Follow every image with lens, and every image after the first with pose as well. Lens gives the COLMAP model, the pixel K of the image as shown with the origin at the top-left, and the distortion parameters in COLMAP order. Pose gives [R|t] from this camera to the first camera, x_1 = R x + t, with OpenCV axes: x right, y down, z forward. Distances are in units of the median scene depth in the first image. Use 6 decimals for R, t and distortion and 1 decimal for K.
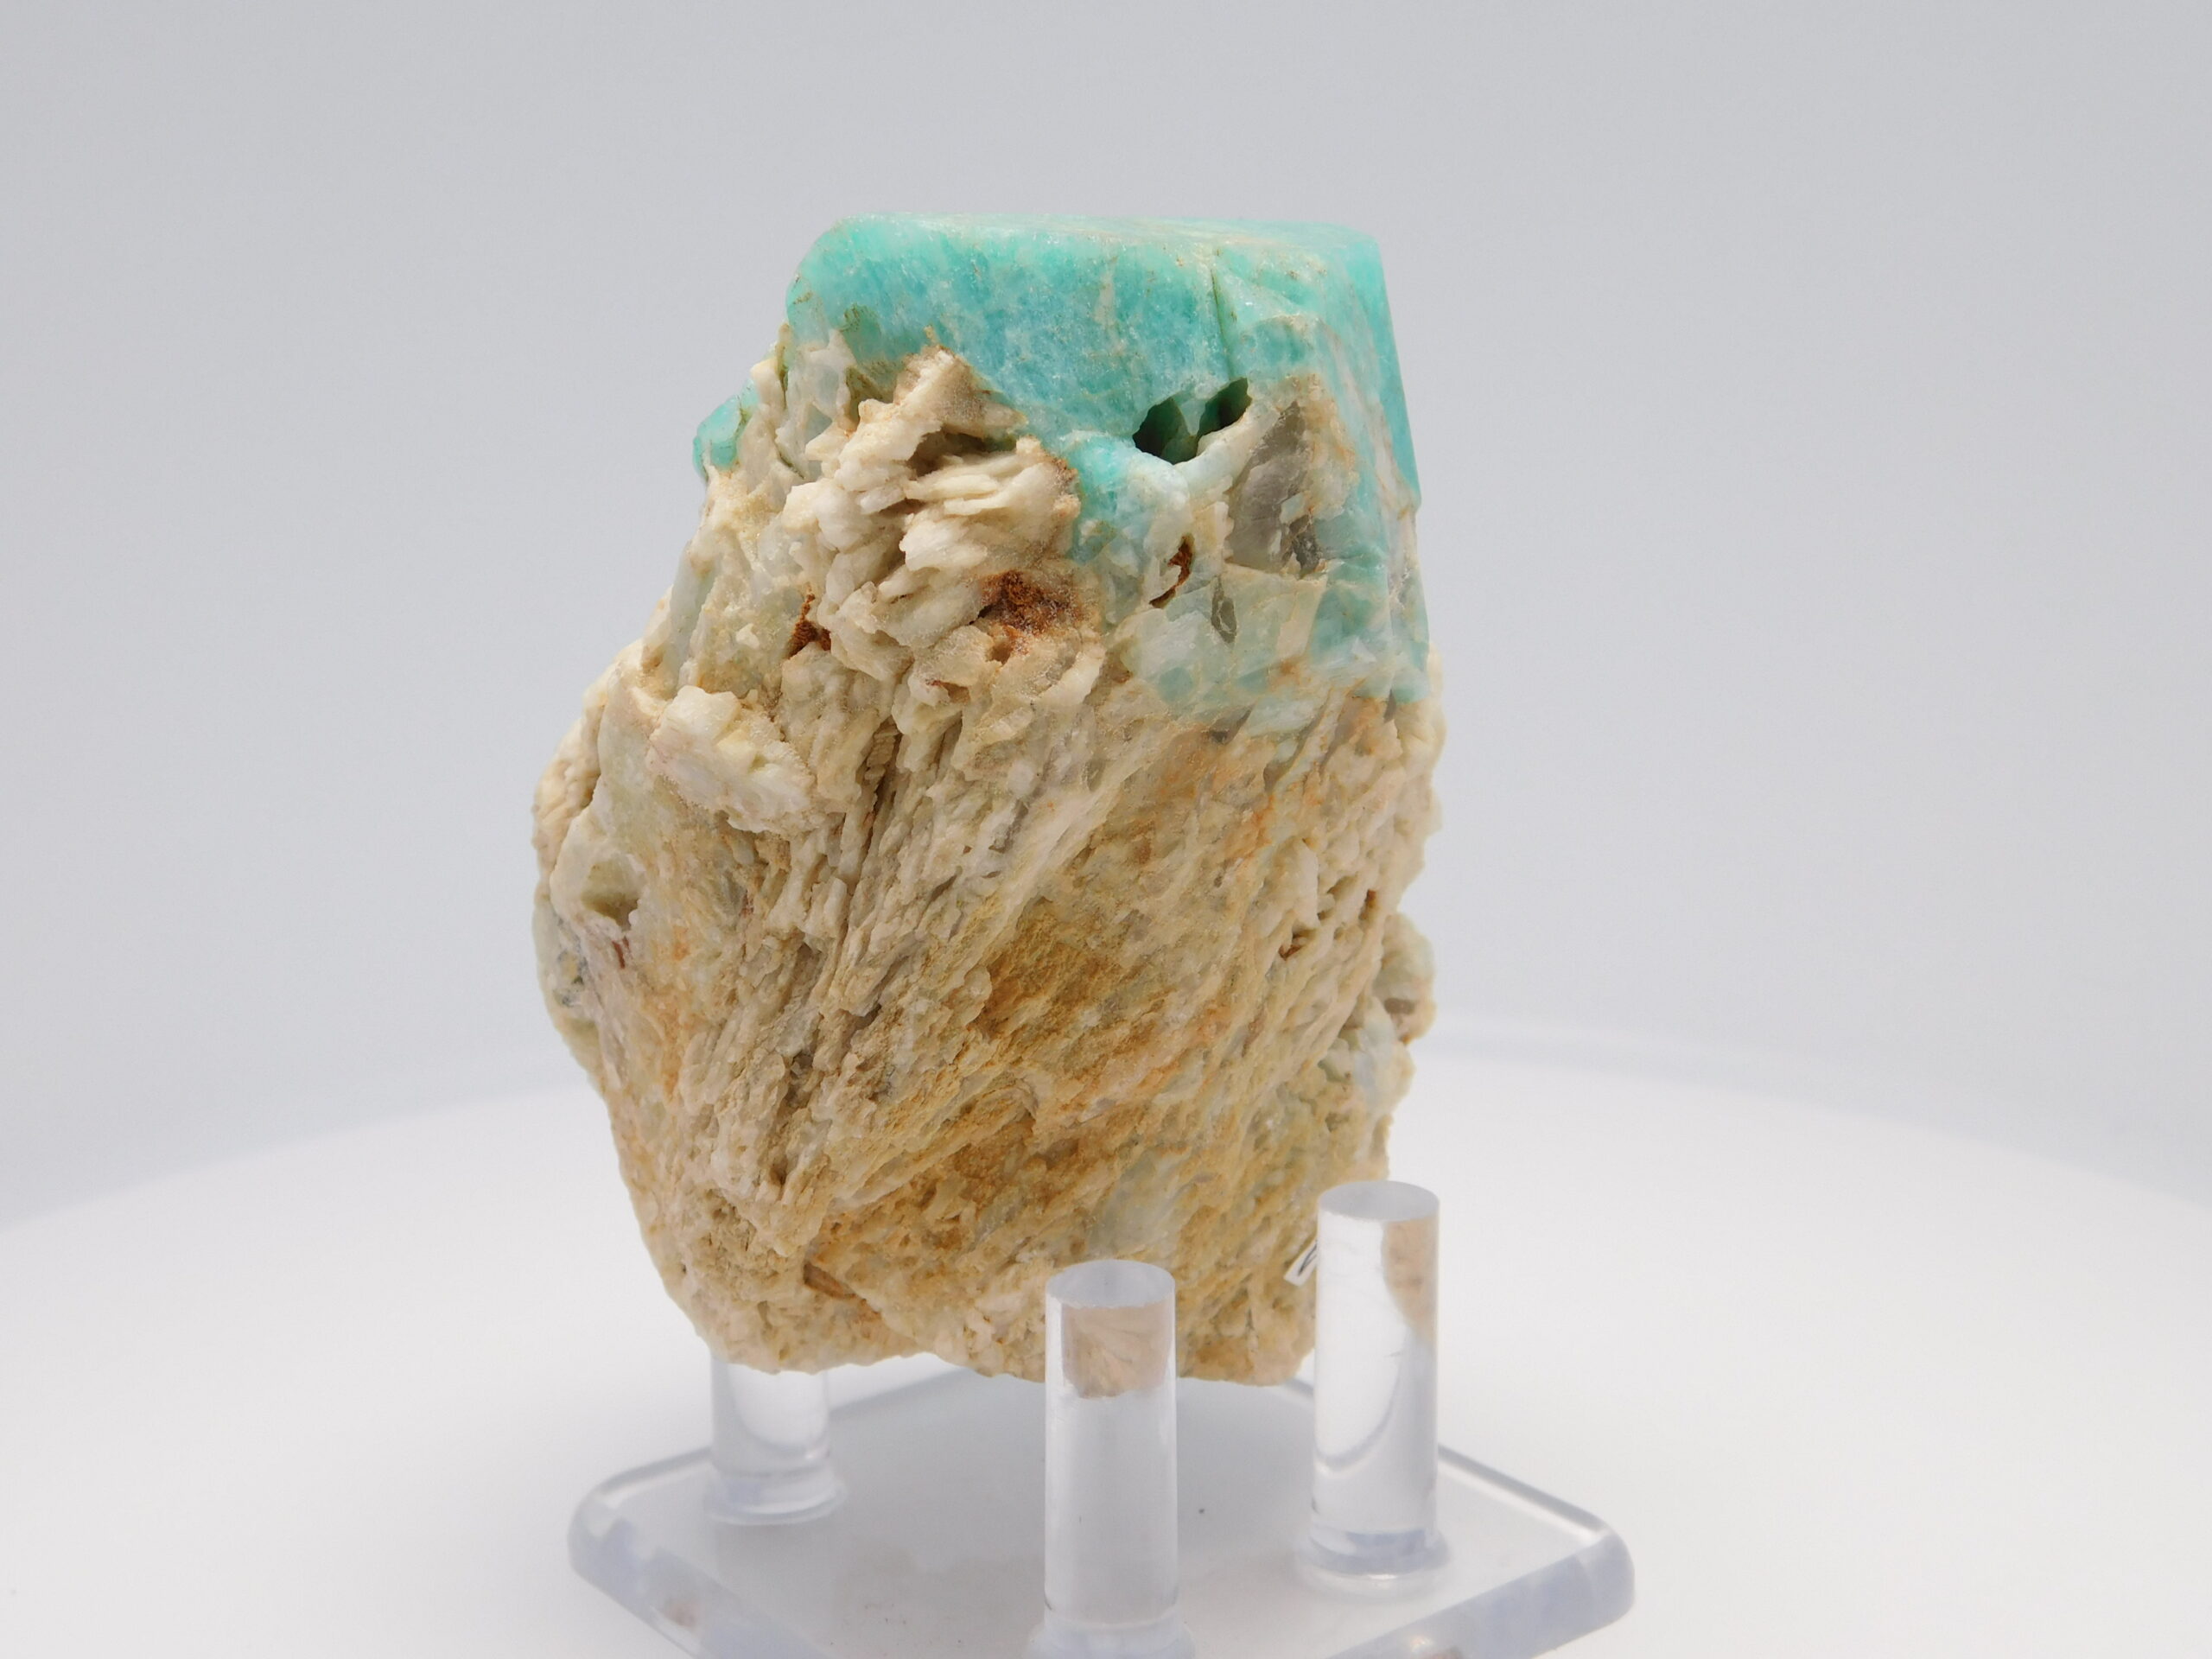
lens RADIAL K [[3291.0, 0, 1108.8], [0, 3291.0, 847.7], [0, 0, 1]] dist [-0.066662, 0.000000]
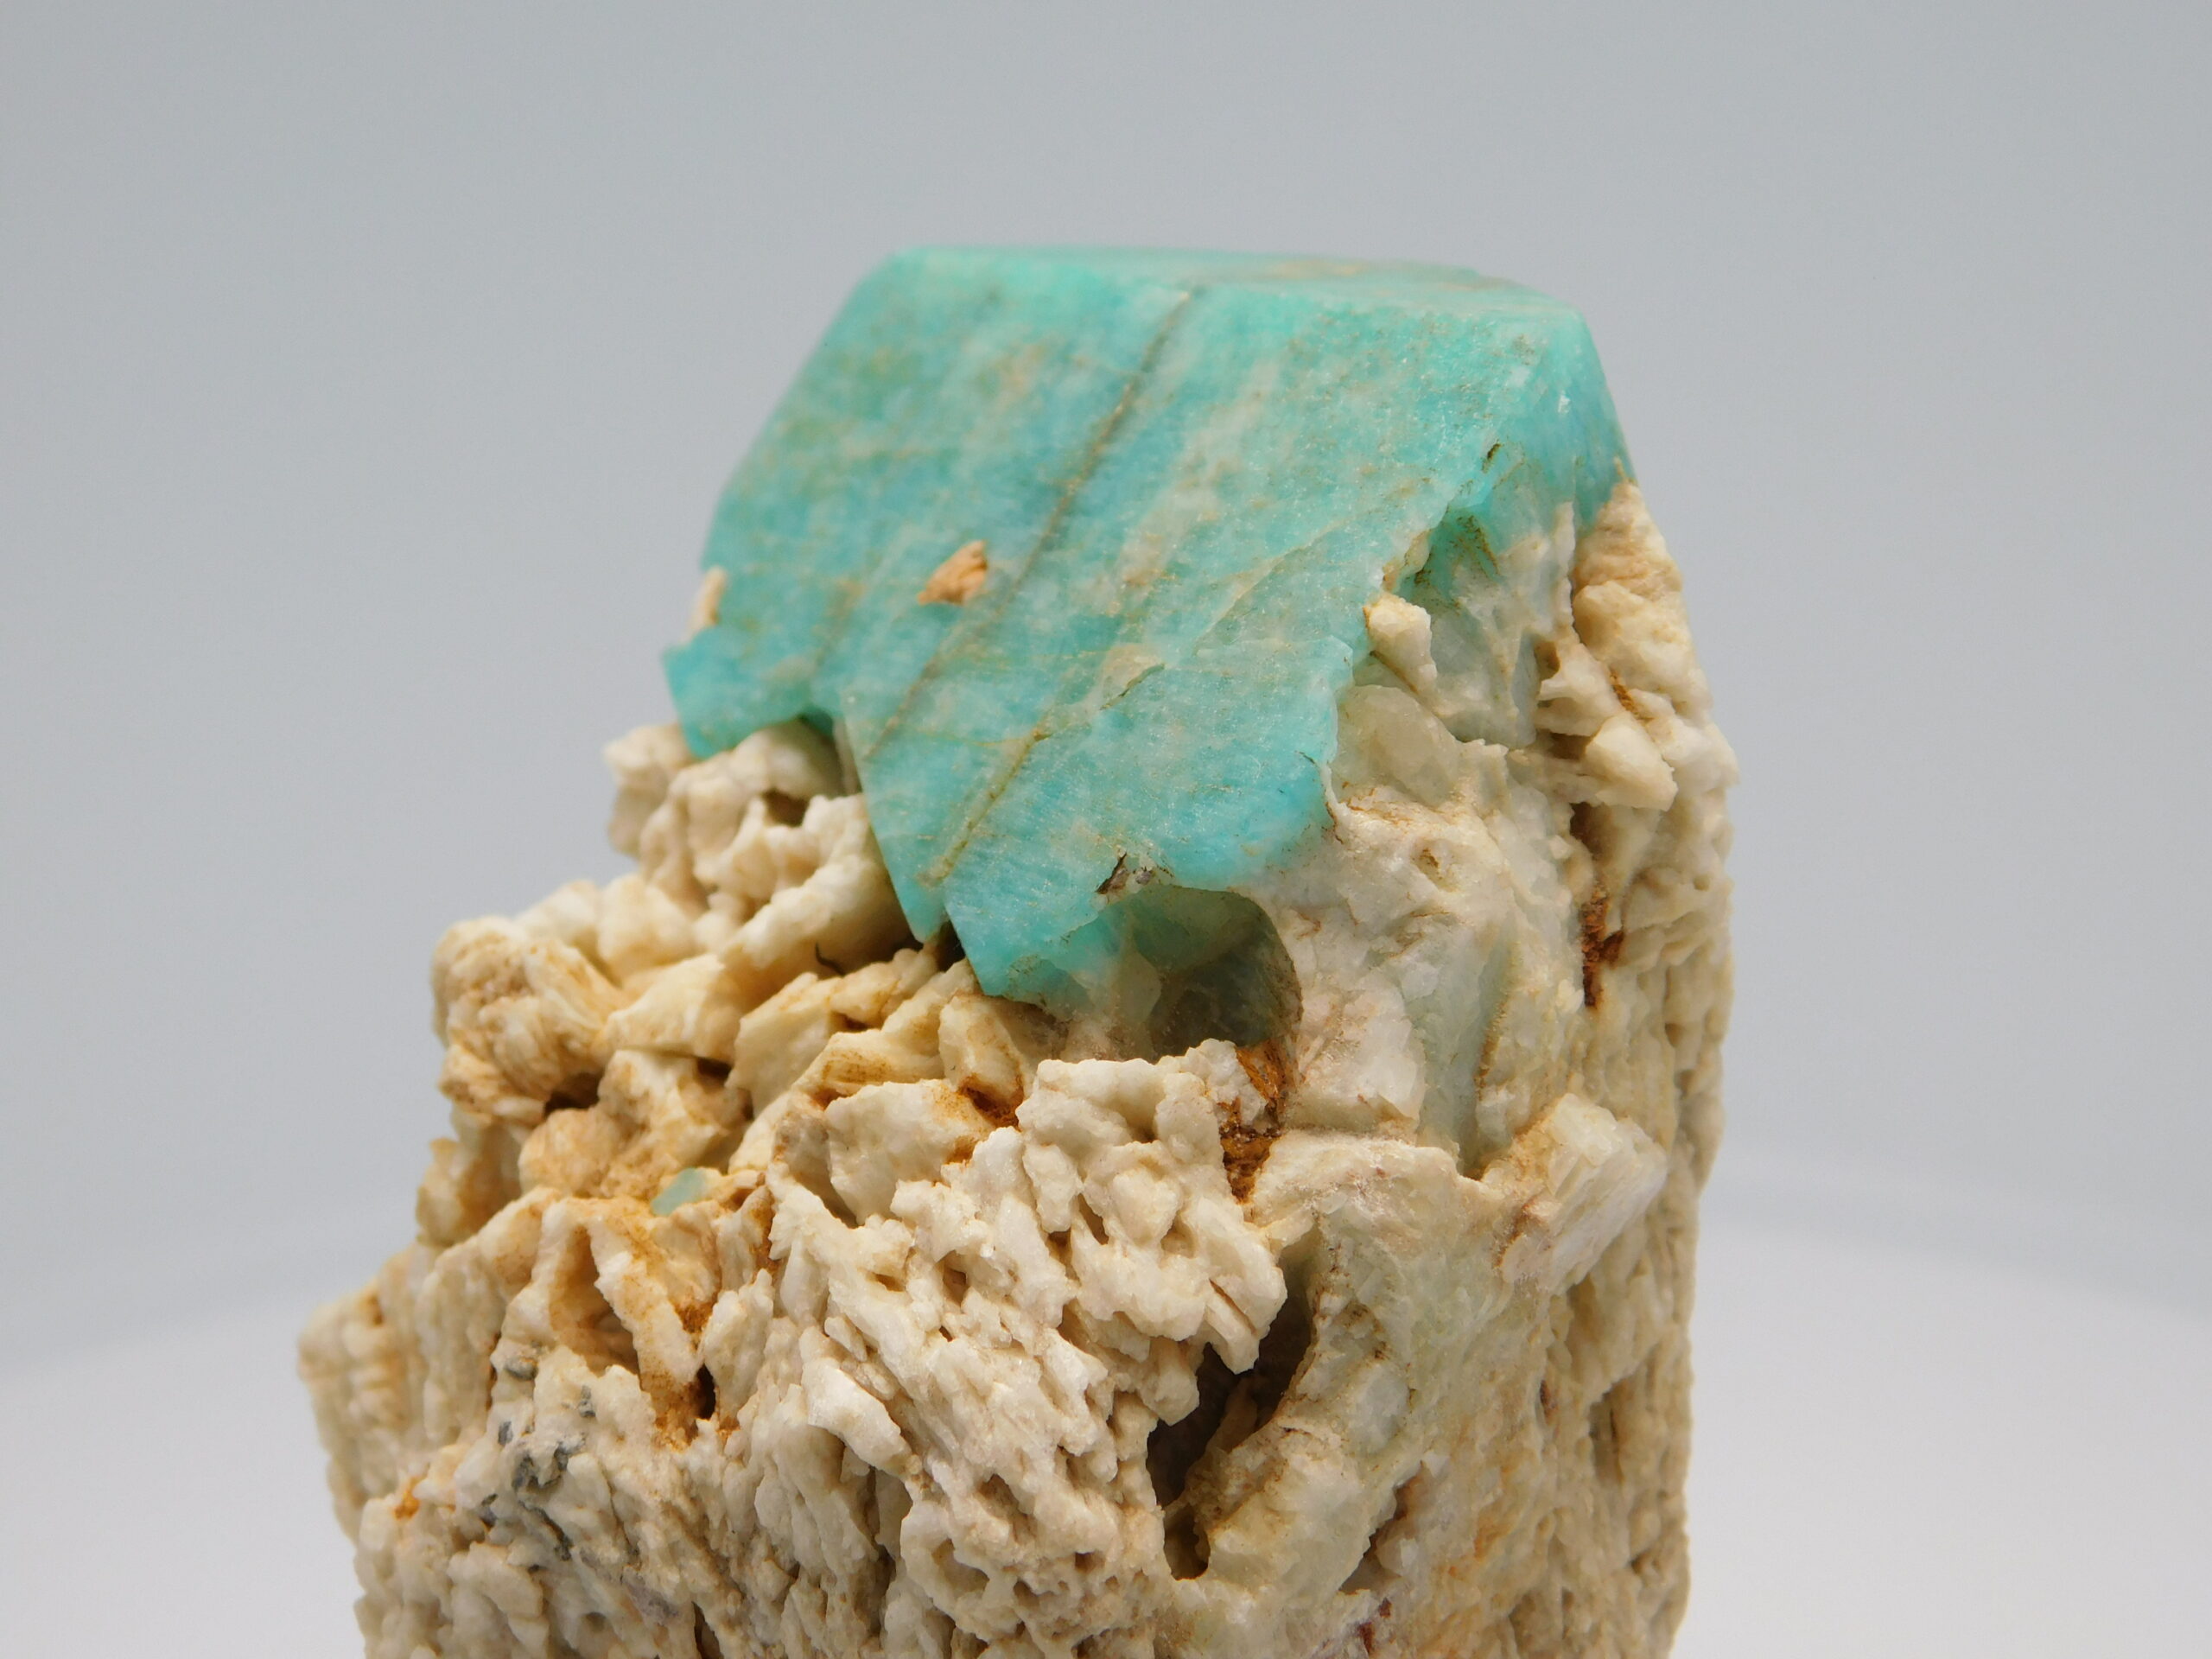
lens RADIAL K [[4345.1, 0, 1111.7], [0, 4345.1, 821.1], [0, 0, 1]] dist [-0.143970, 0.000000]
pose [[0.017279, -0.312717, 0.949689, -0.913969], [0.267786, 0.916579, 0.296942, -0.375449], [-0.963324, 0.249182, 0.099579, 1.004075]]
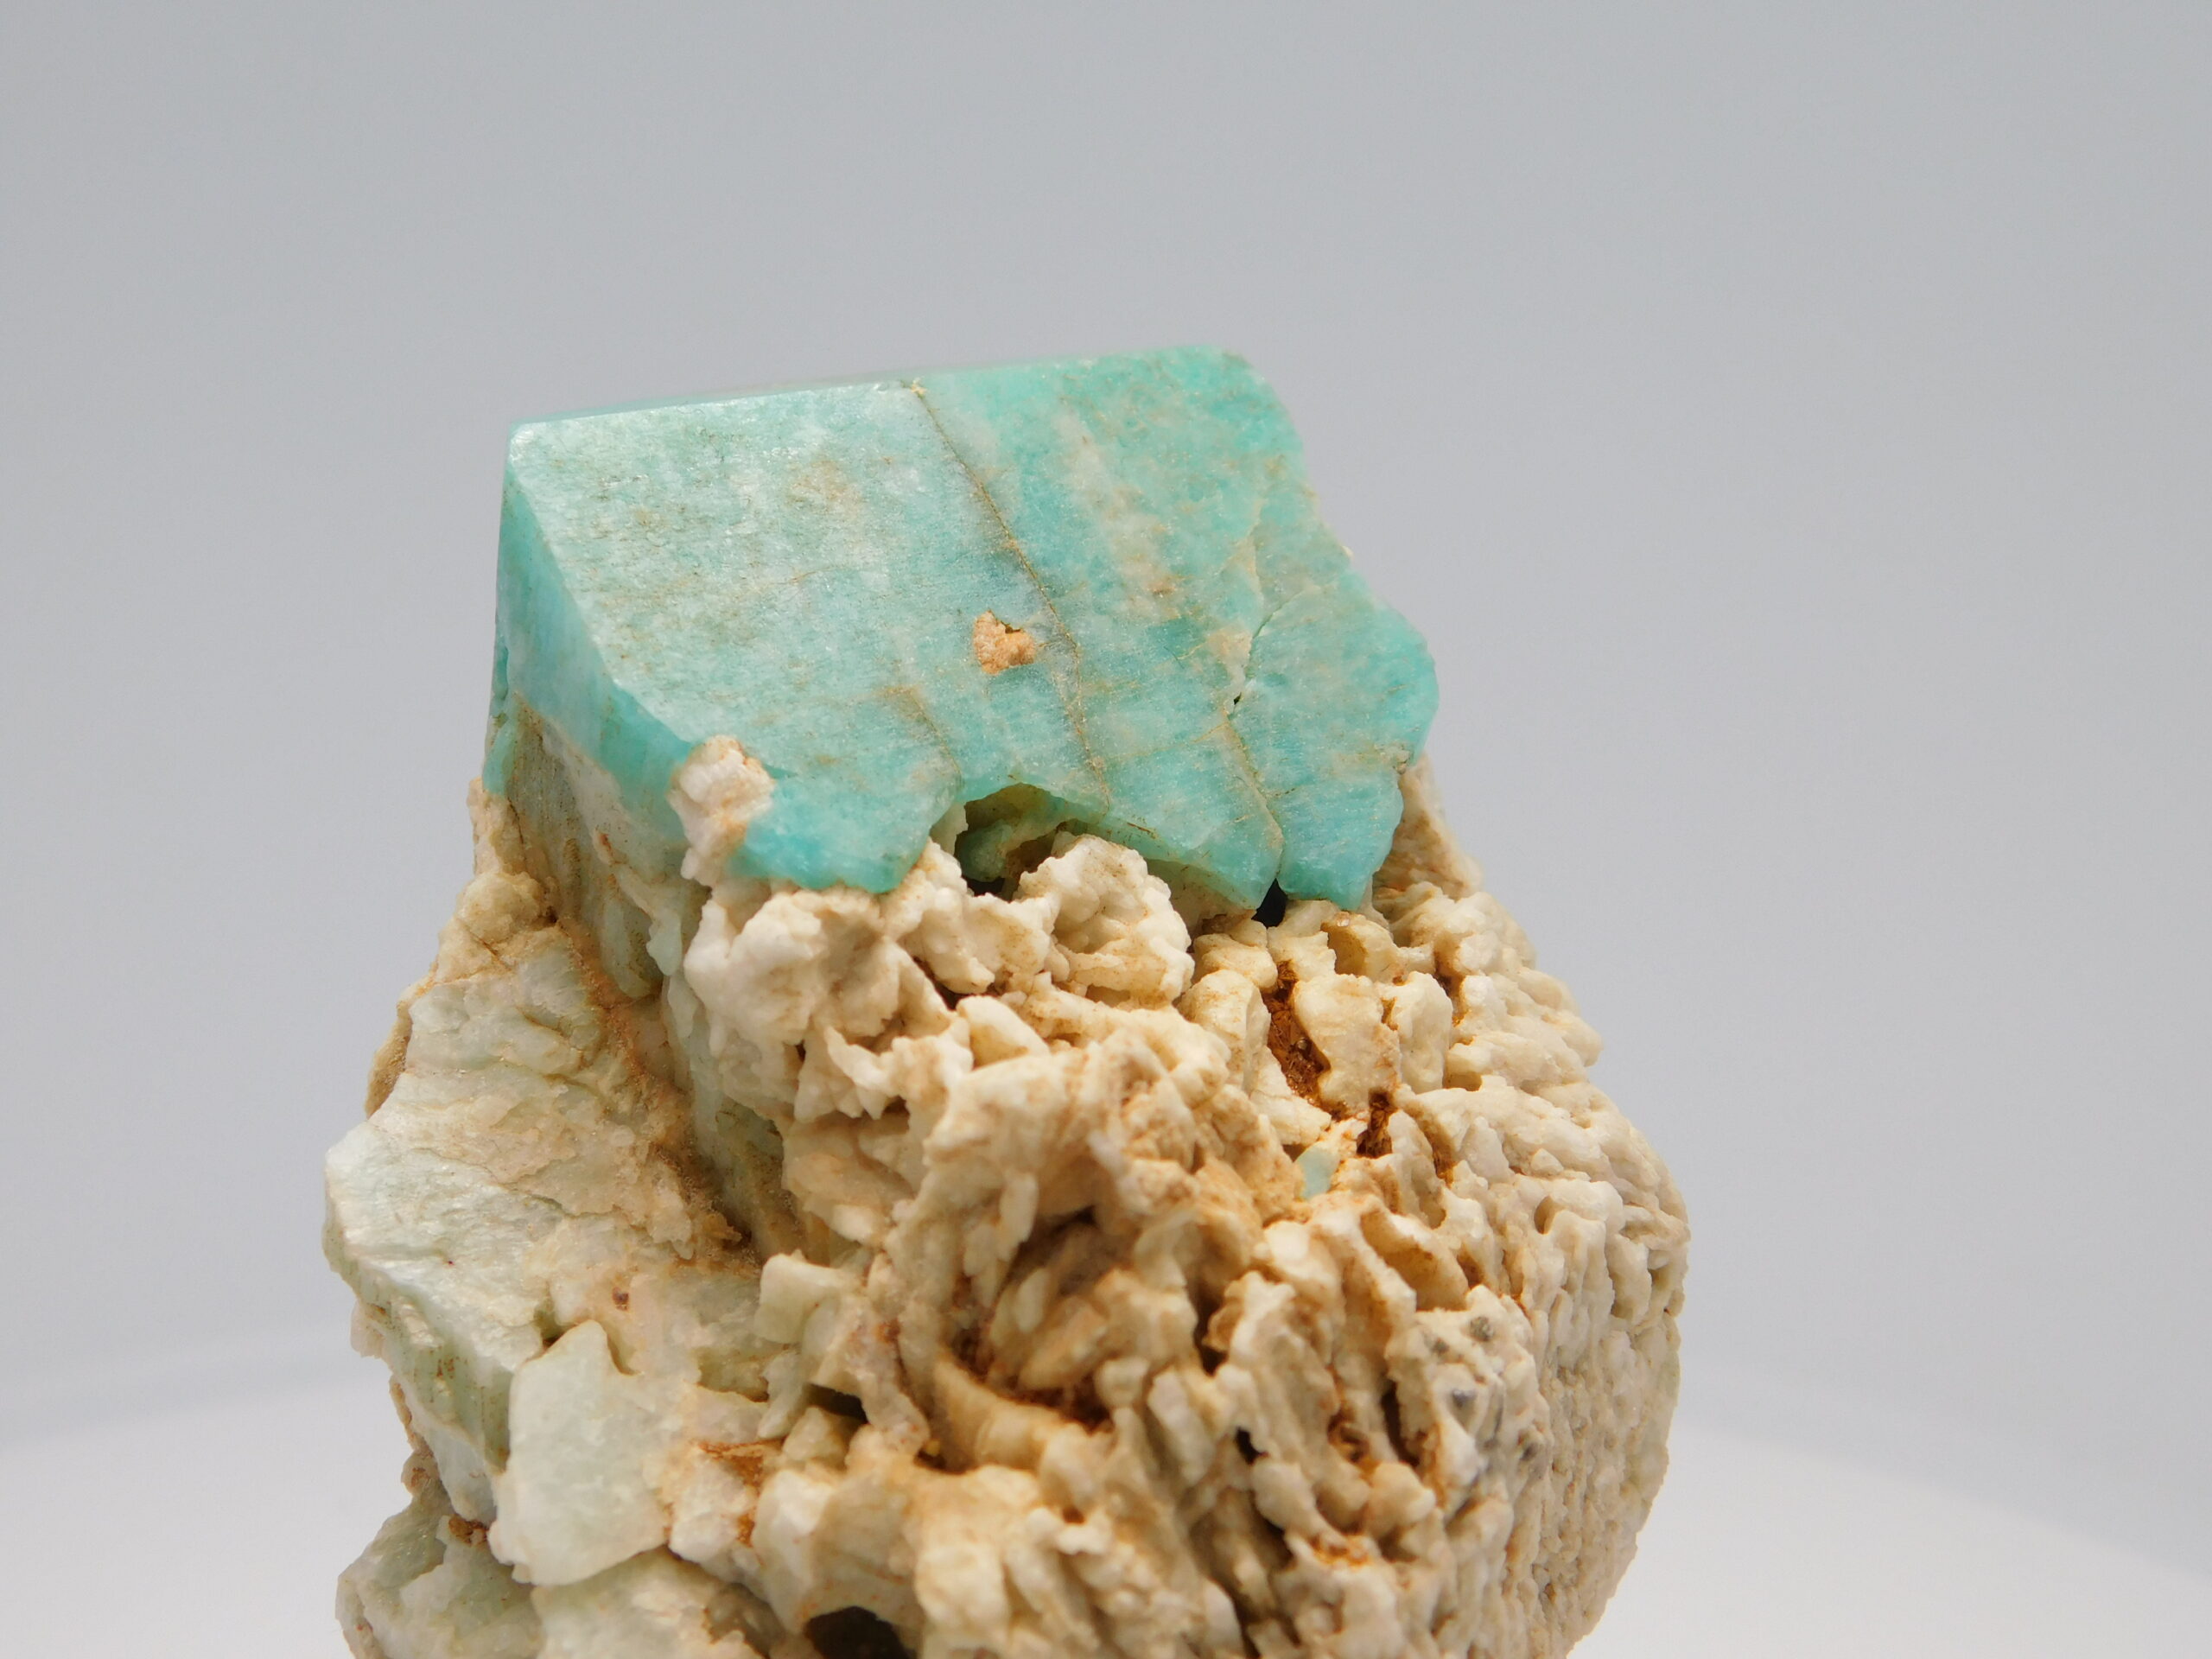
lens RADIAL K [[3291.0, 0, 1127.9], [0, 3291.0, 834.7], [0, 0, 1]] dist [-0.066662, 0.000000]
pose [[-0.998032, -0.025374, 0.057336, -0.104687], [0.003170, 0.892864, 0.450316, -0.462621], [-0.062619, 0.449611, -0.891027, 1.808456]]
